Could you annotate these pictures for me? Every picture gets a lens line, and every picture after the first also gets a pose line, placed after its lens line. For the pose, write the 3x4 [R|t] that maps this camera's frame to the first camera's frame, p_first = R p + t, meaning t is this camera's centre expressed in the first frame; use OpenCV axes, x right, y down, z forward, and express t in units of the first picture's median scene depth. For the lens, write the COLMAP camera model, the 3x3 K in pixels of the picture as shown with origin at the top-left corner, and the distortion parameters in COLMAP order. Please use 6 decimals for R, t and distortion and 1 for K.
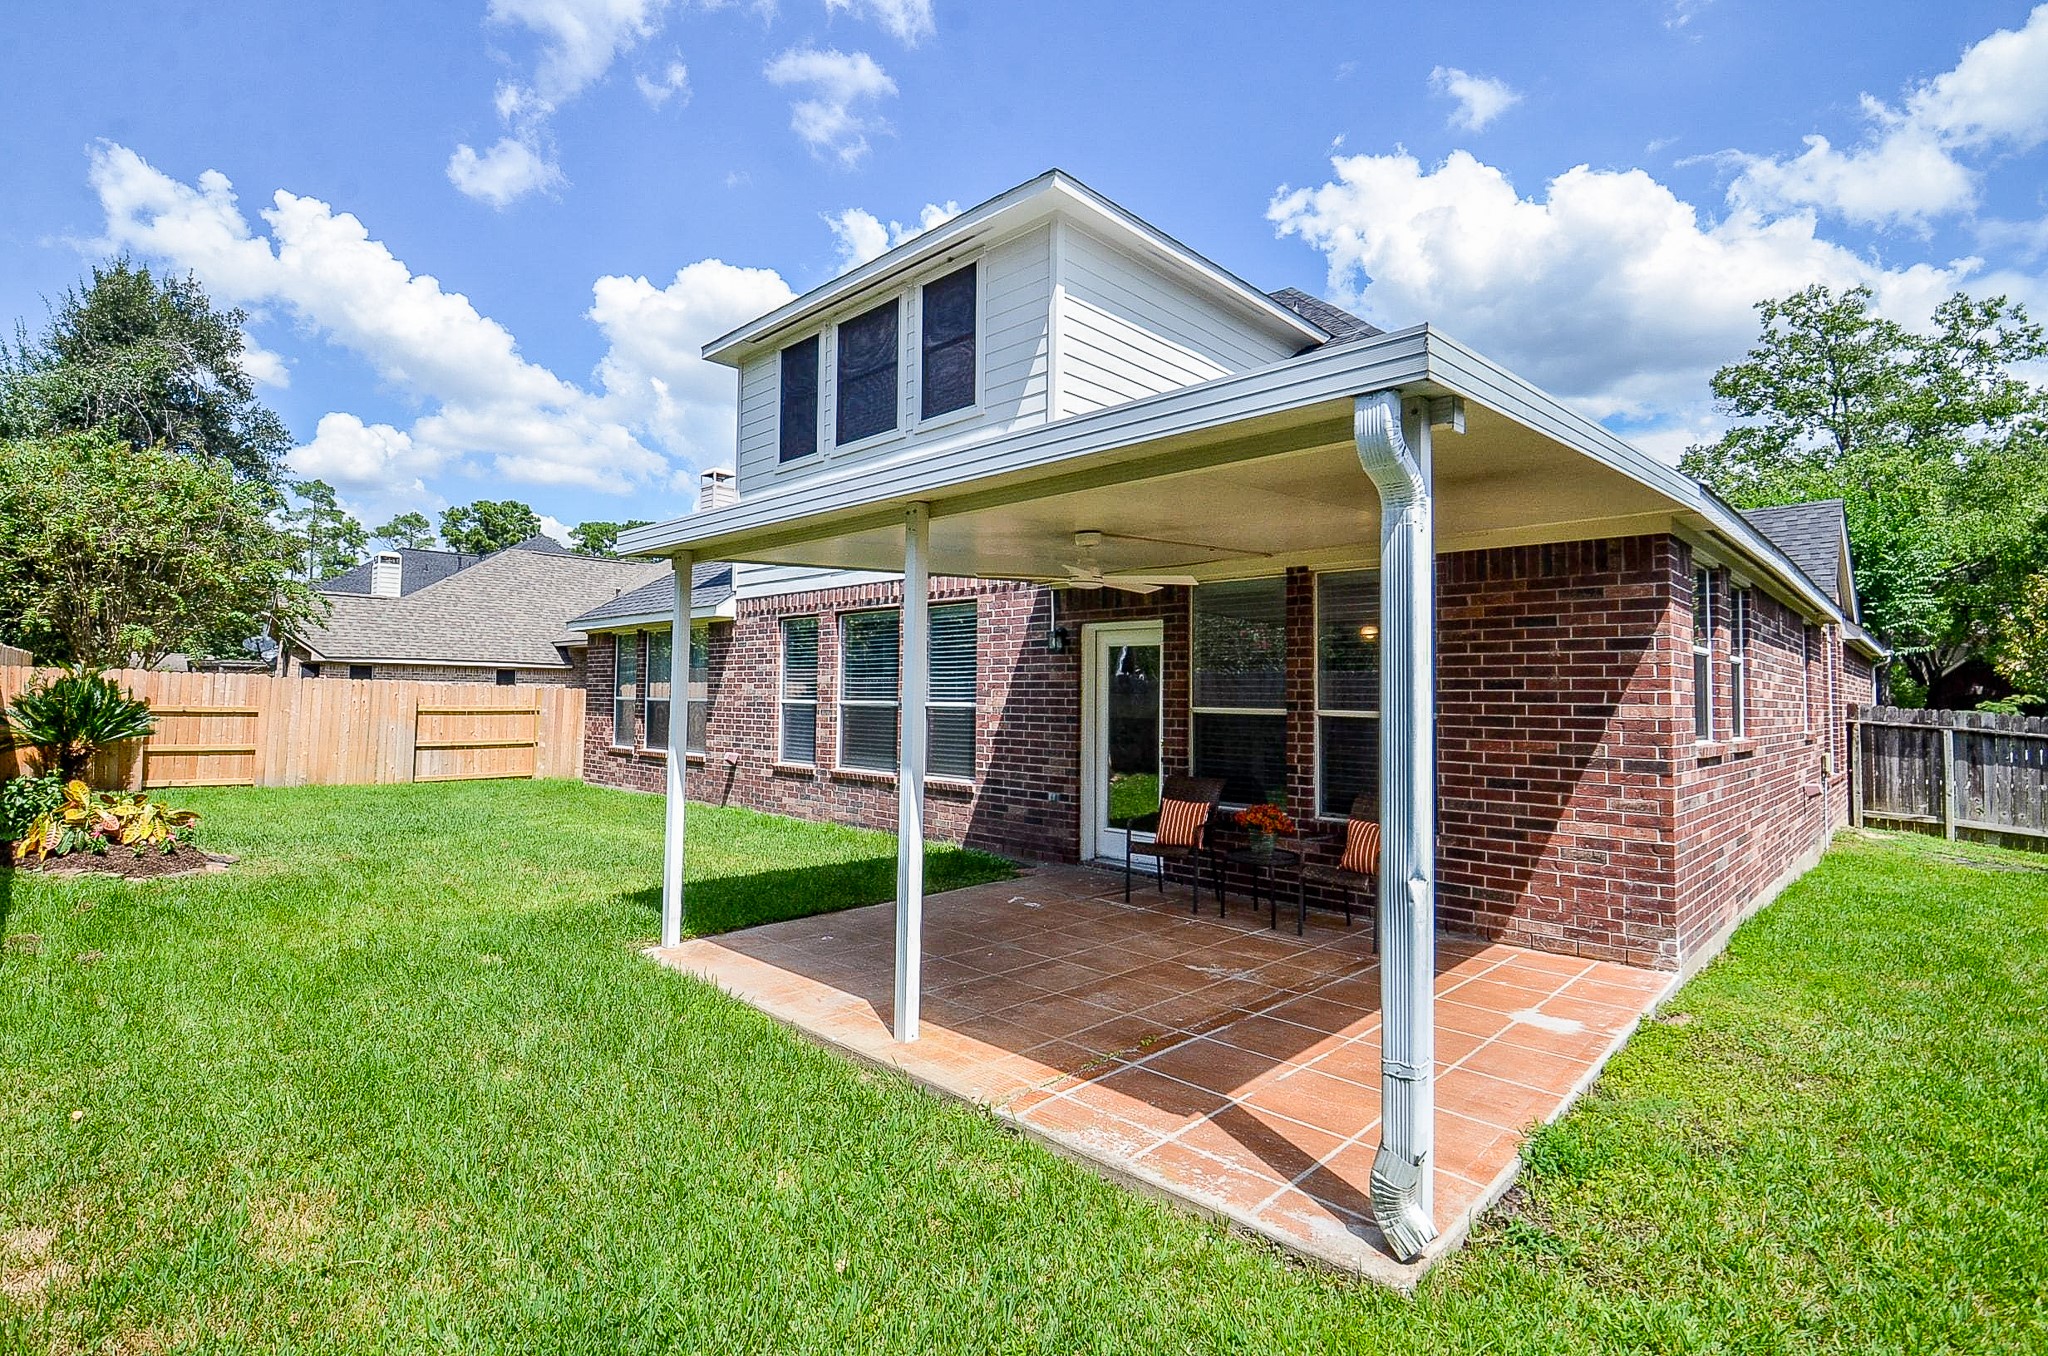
lens RADIAL K [[958.7, 0, 1038.9], [0, 958.7, 651.6], [0, 0, 1]] dist [0.037765, -0.041046]
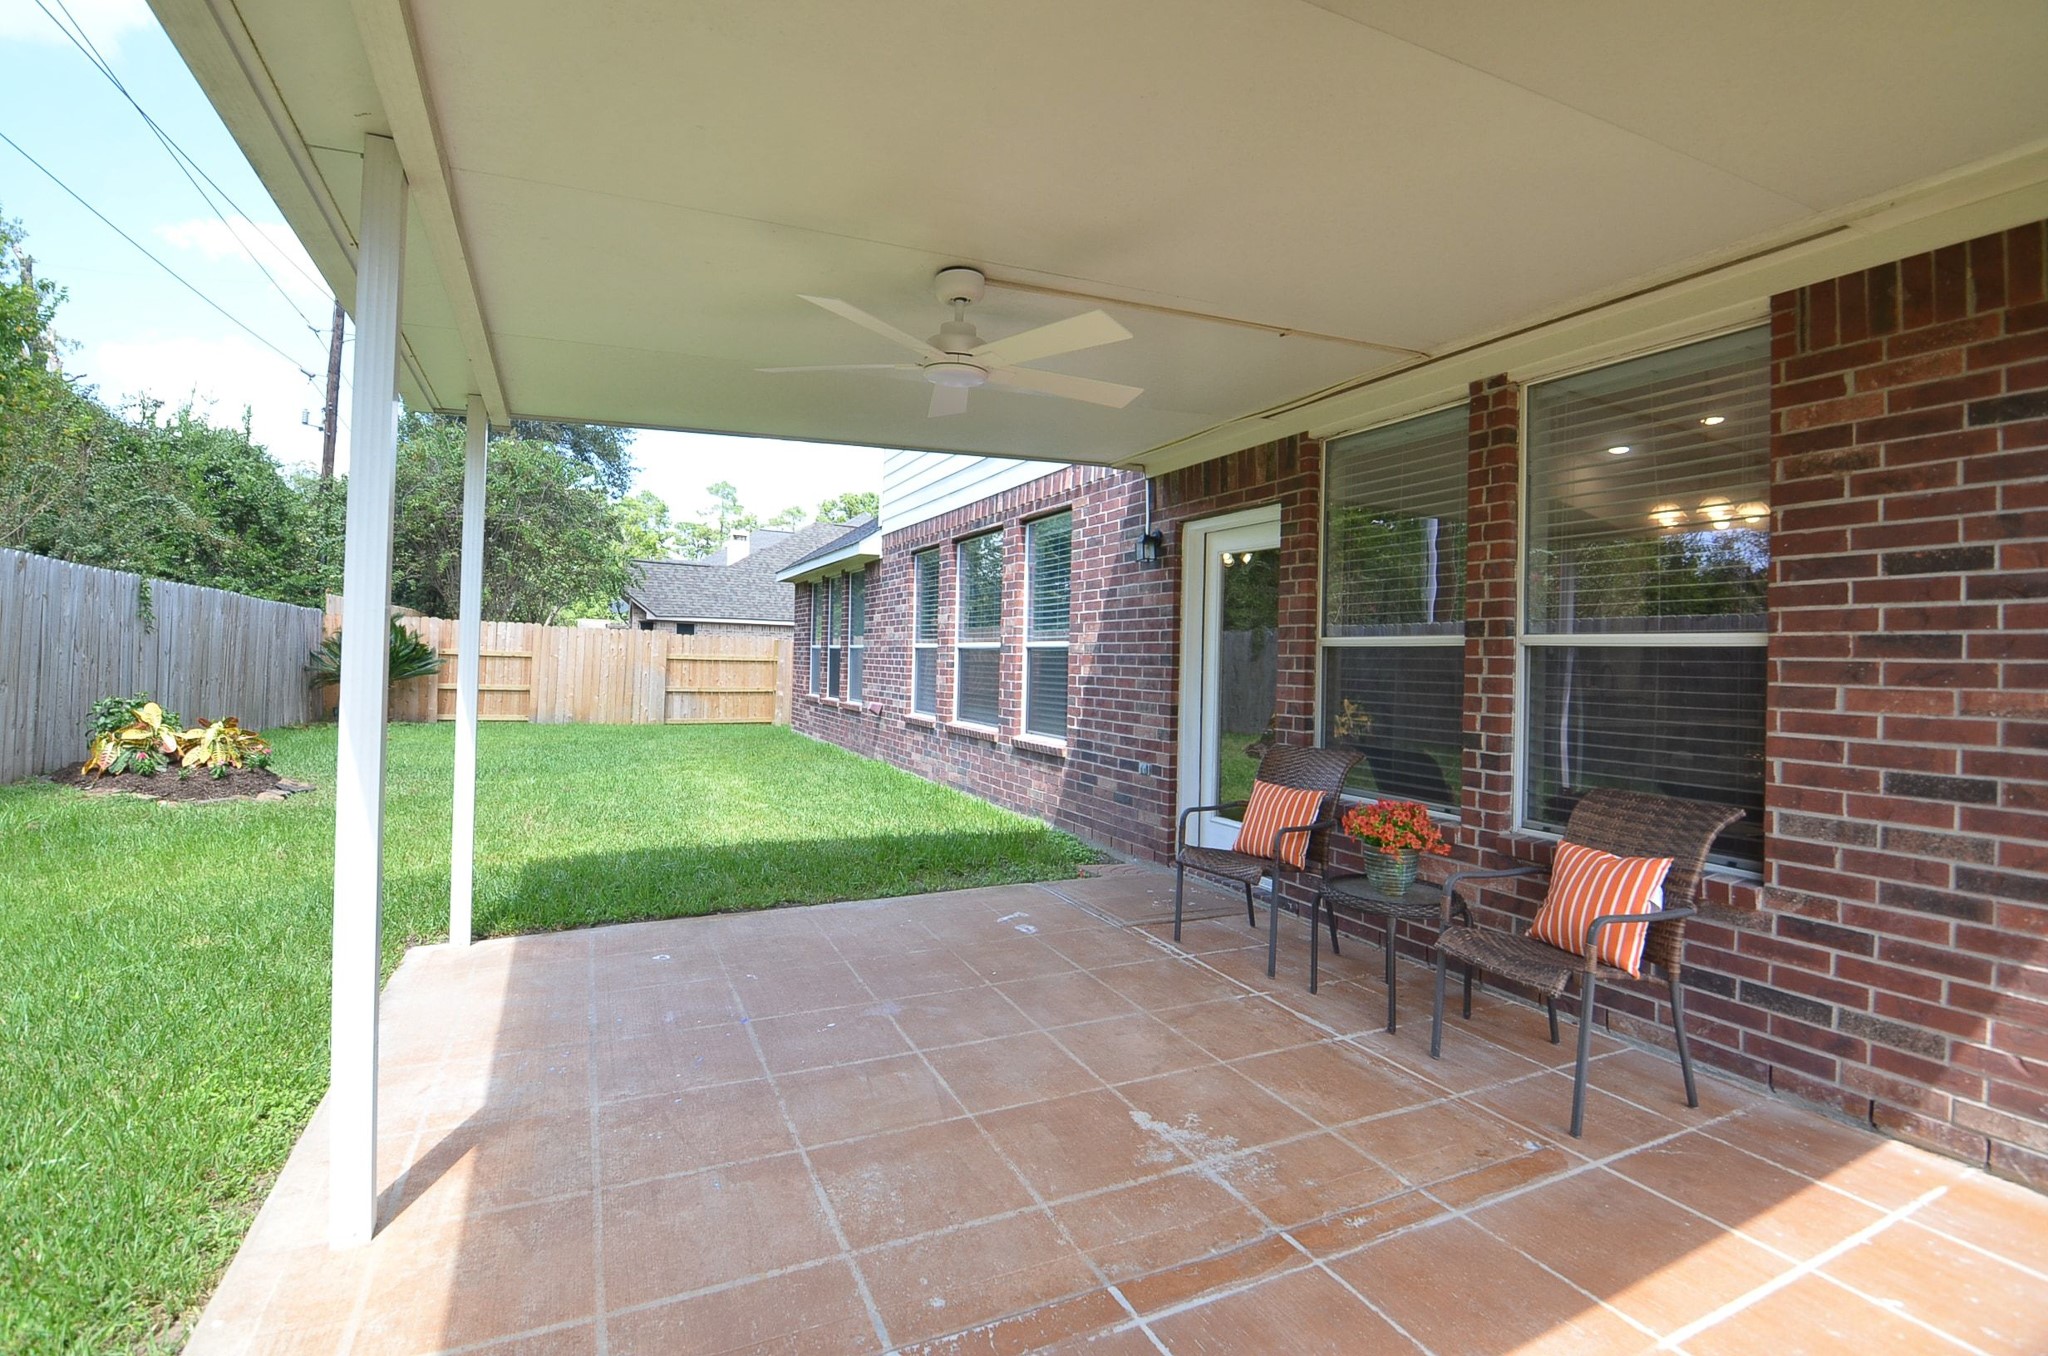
lens RADIAL K [[913.5, 0, 1018.9], [0, 913.5, 653.2], [0, 0, 1]] dist [0.002397, -0.018218]
pose [[0.937547, 0.007131, -0.347785, 0.165490], [0.005133, 0.999397, 0.034329, 0.042260], [0.347820, -0.033970, 0.936946, 0.336086]]
